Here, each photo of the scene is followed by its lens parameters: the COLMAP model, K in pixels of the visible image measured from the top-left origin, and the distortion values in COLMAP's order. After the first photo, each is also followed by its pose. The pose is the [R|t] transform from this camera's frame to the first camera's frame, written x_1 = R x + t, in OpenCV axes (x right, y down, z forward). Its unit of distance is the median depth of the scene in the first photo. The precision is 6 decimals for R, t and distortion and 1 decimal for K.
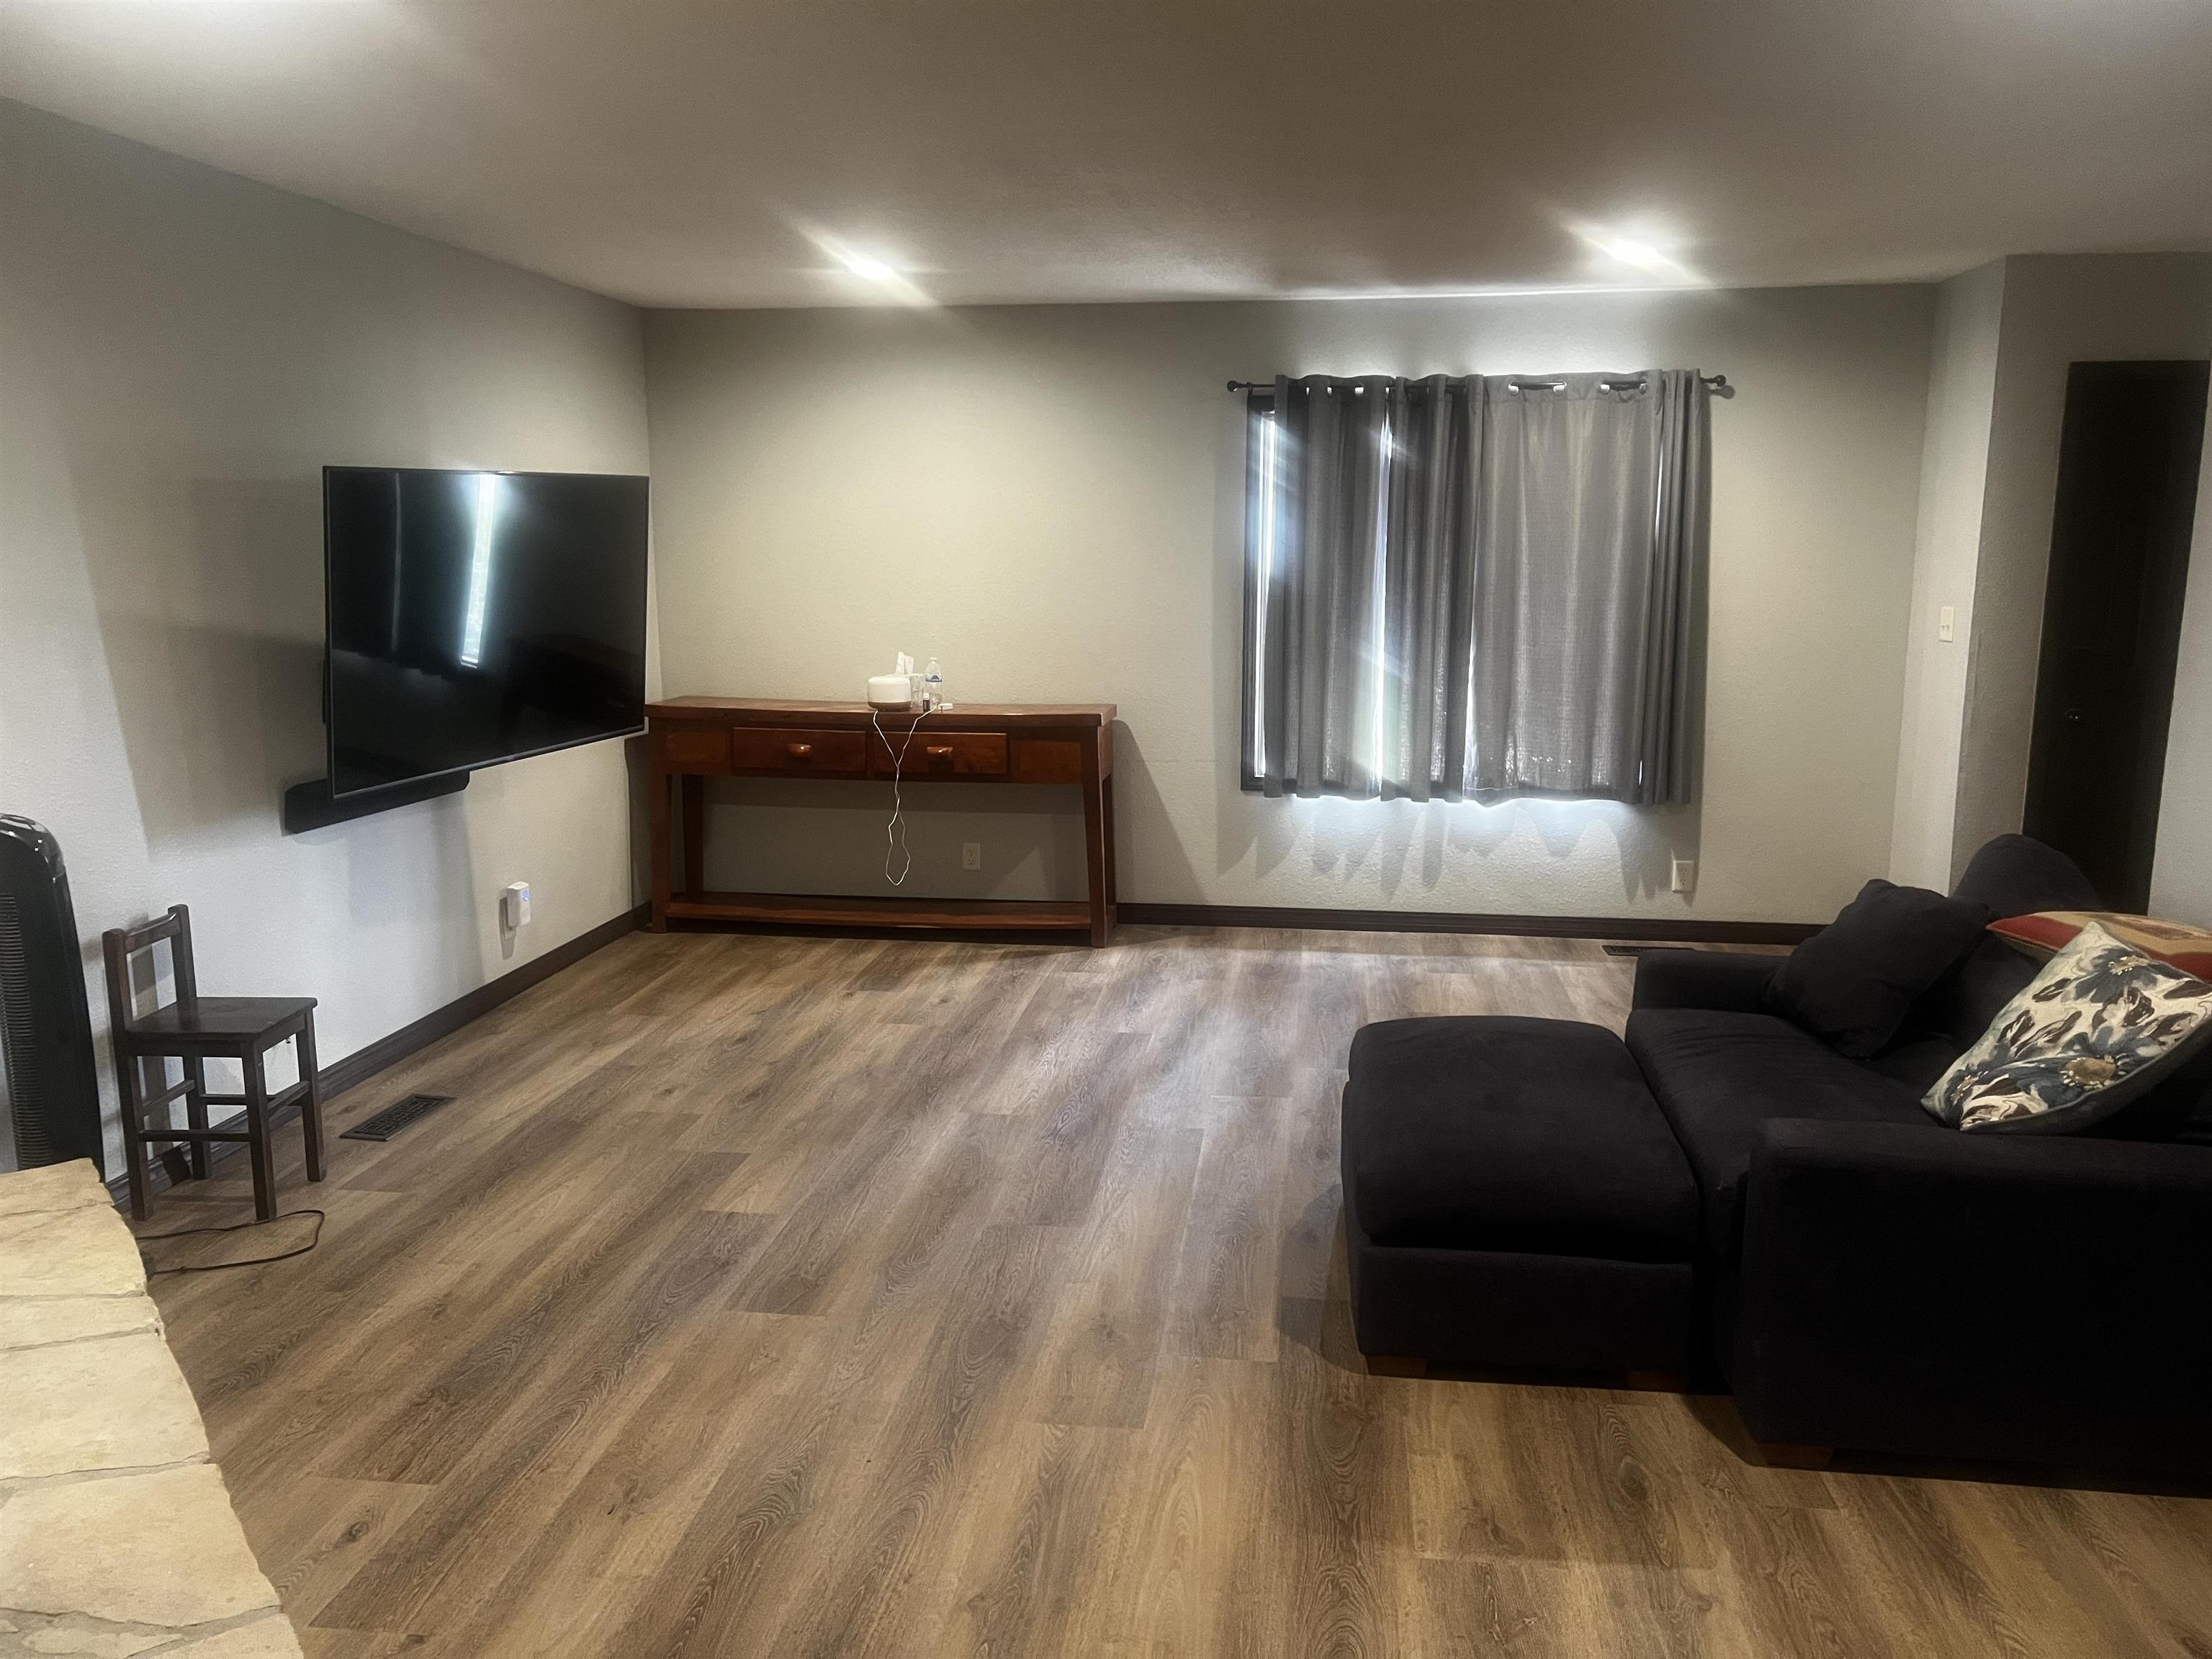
lens RADIAL K [[1643.9, 0, 1105.7], [0, 1643.9, 828.4], [0, 0, 1]] dist [0.050982, -0.059873]
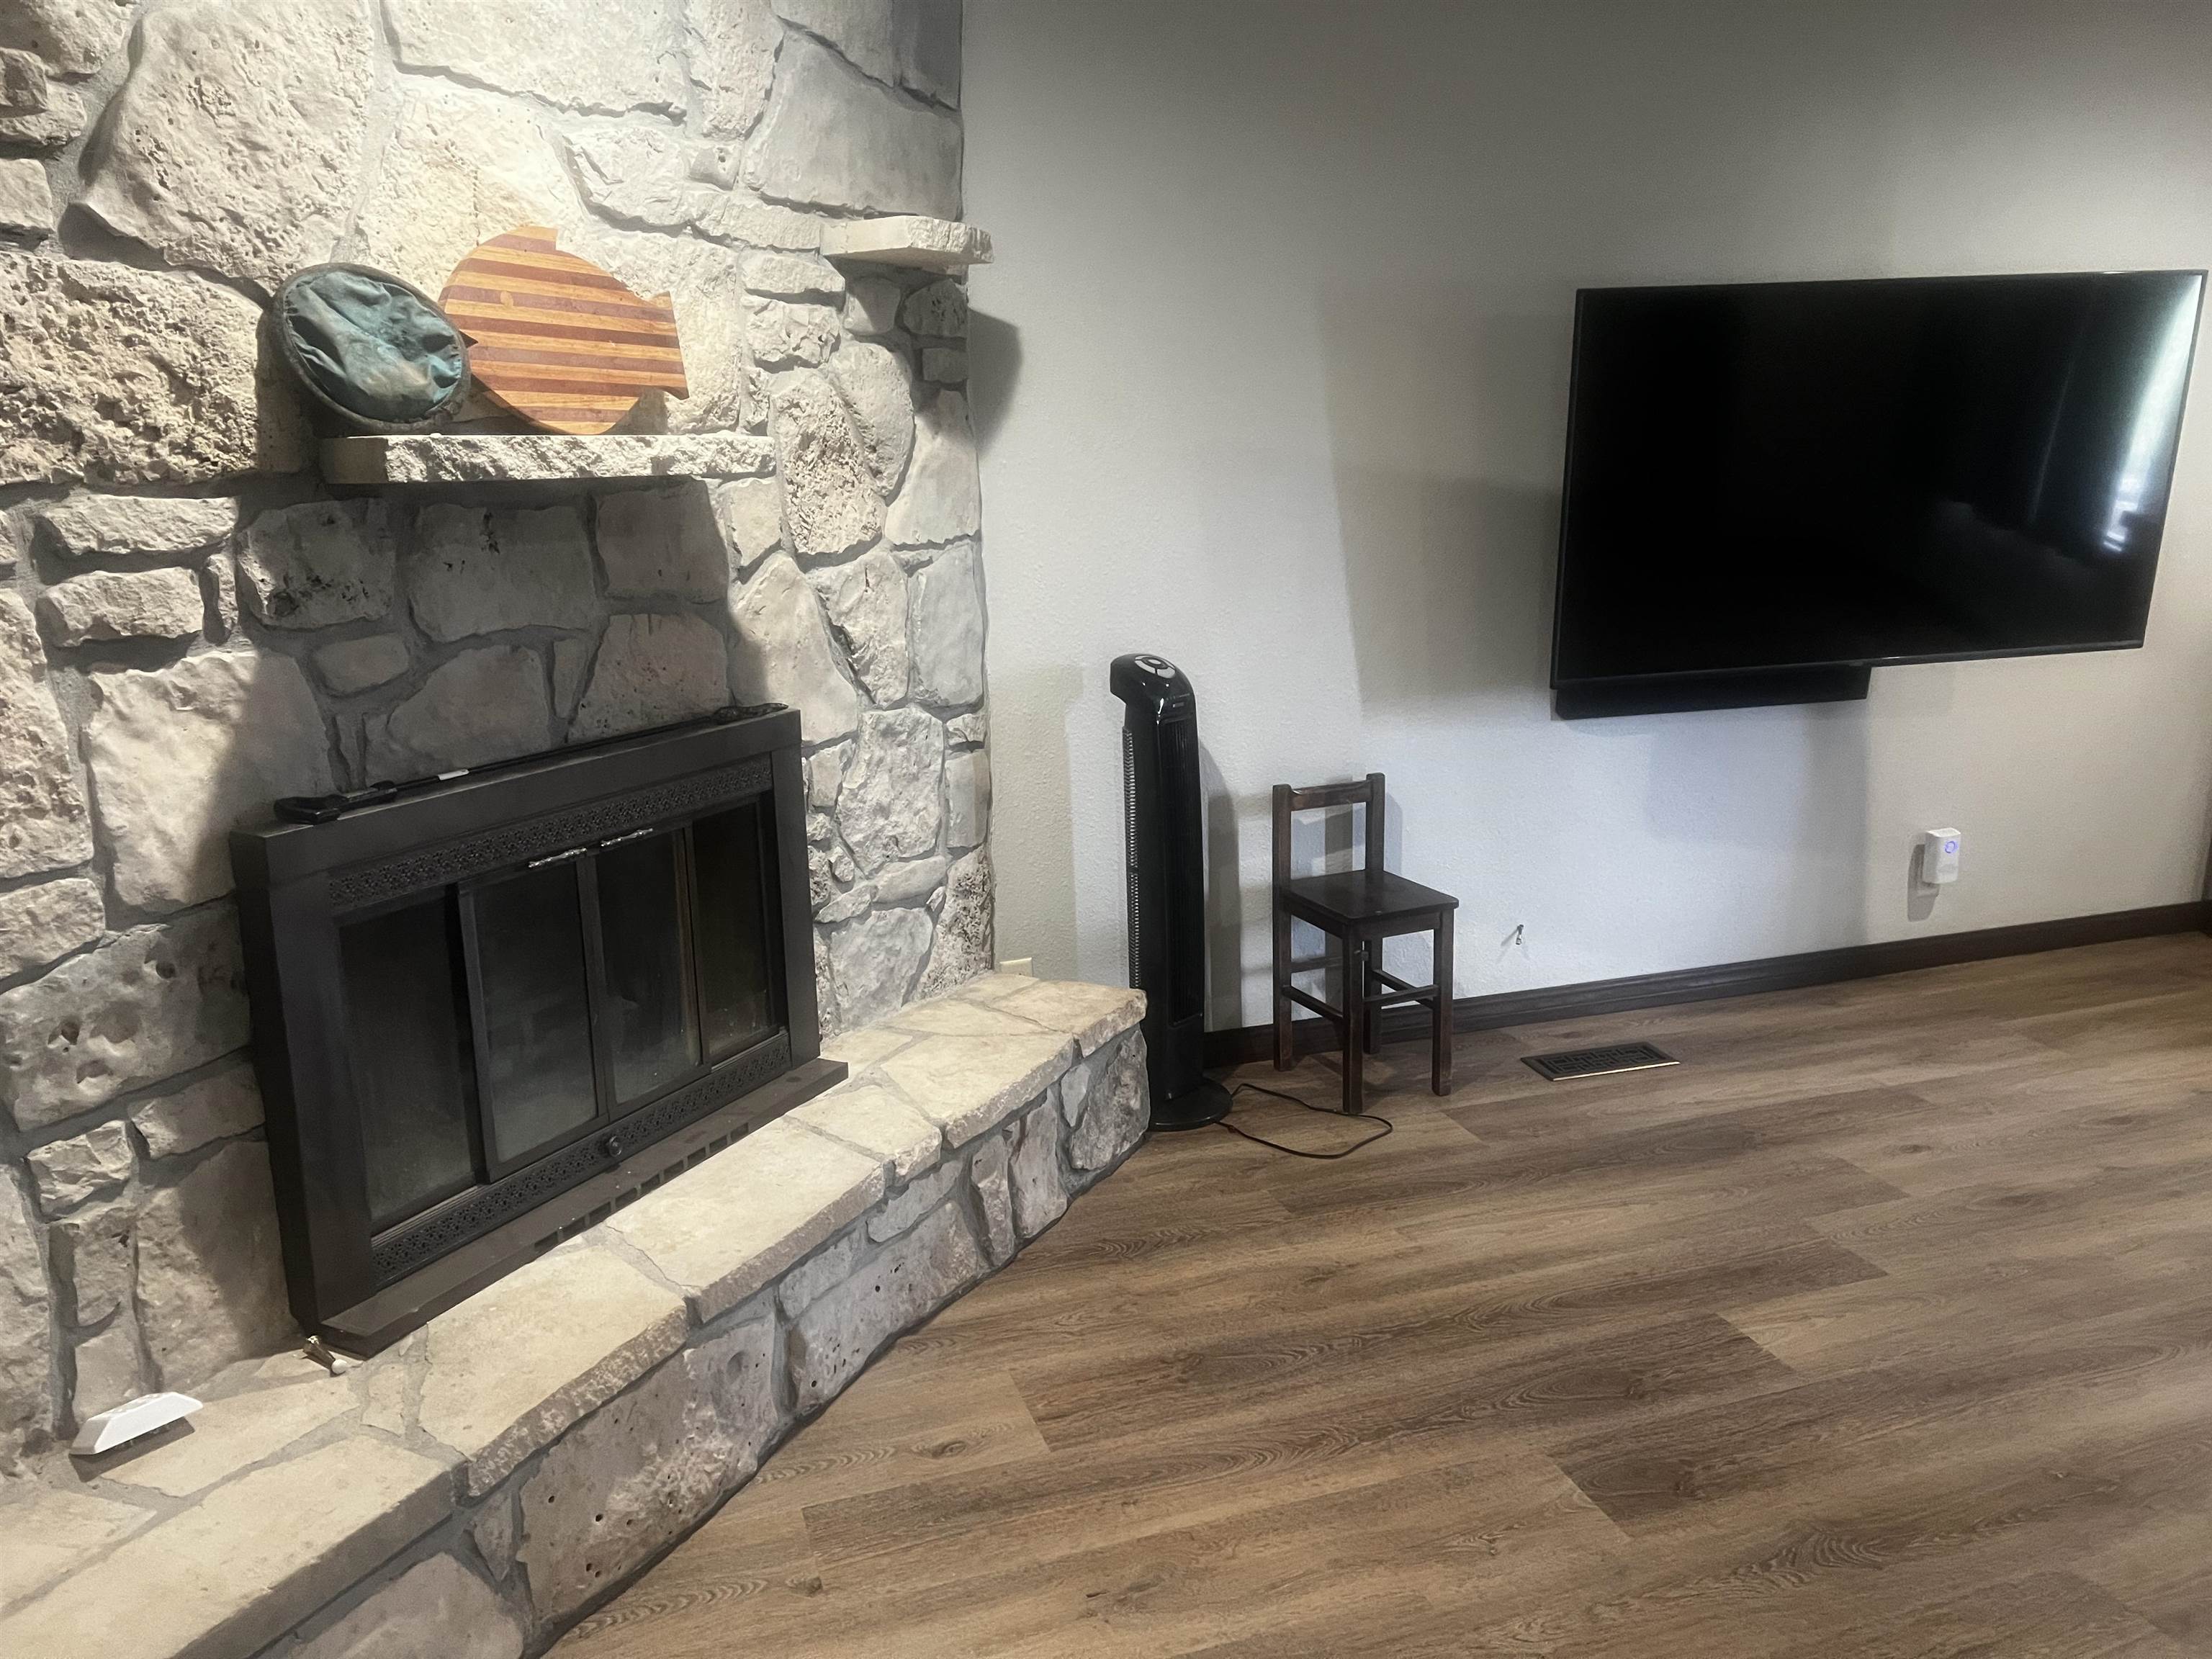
lens RADIAL K [[1643.9, 0, 1109.7], [0, 1643.9, 831.8], [0, 0, 1]] dist [0.050982, -0.059873]
pose [[0.441718, 0.195854, -0.875515, 0.214717], [-0.134467, 0.979310, 0.151231, -0.043223], [0.887019, 0.050927, 0.458915, 0.412990]]
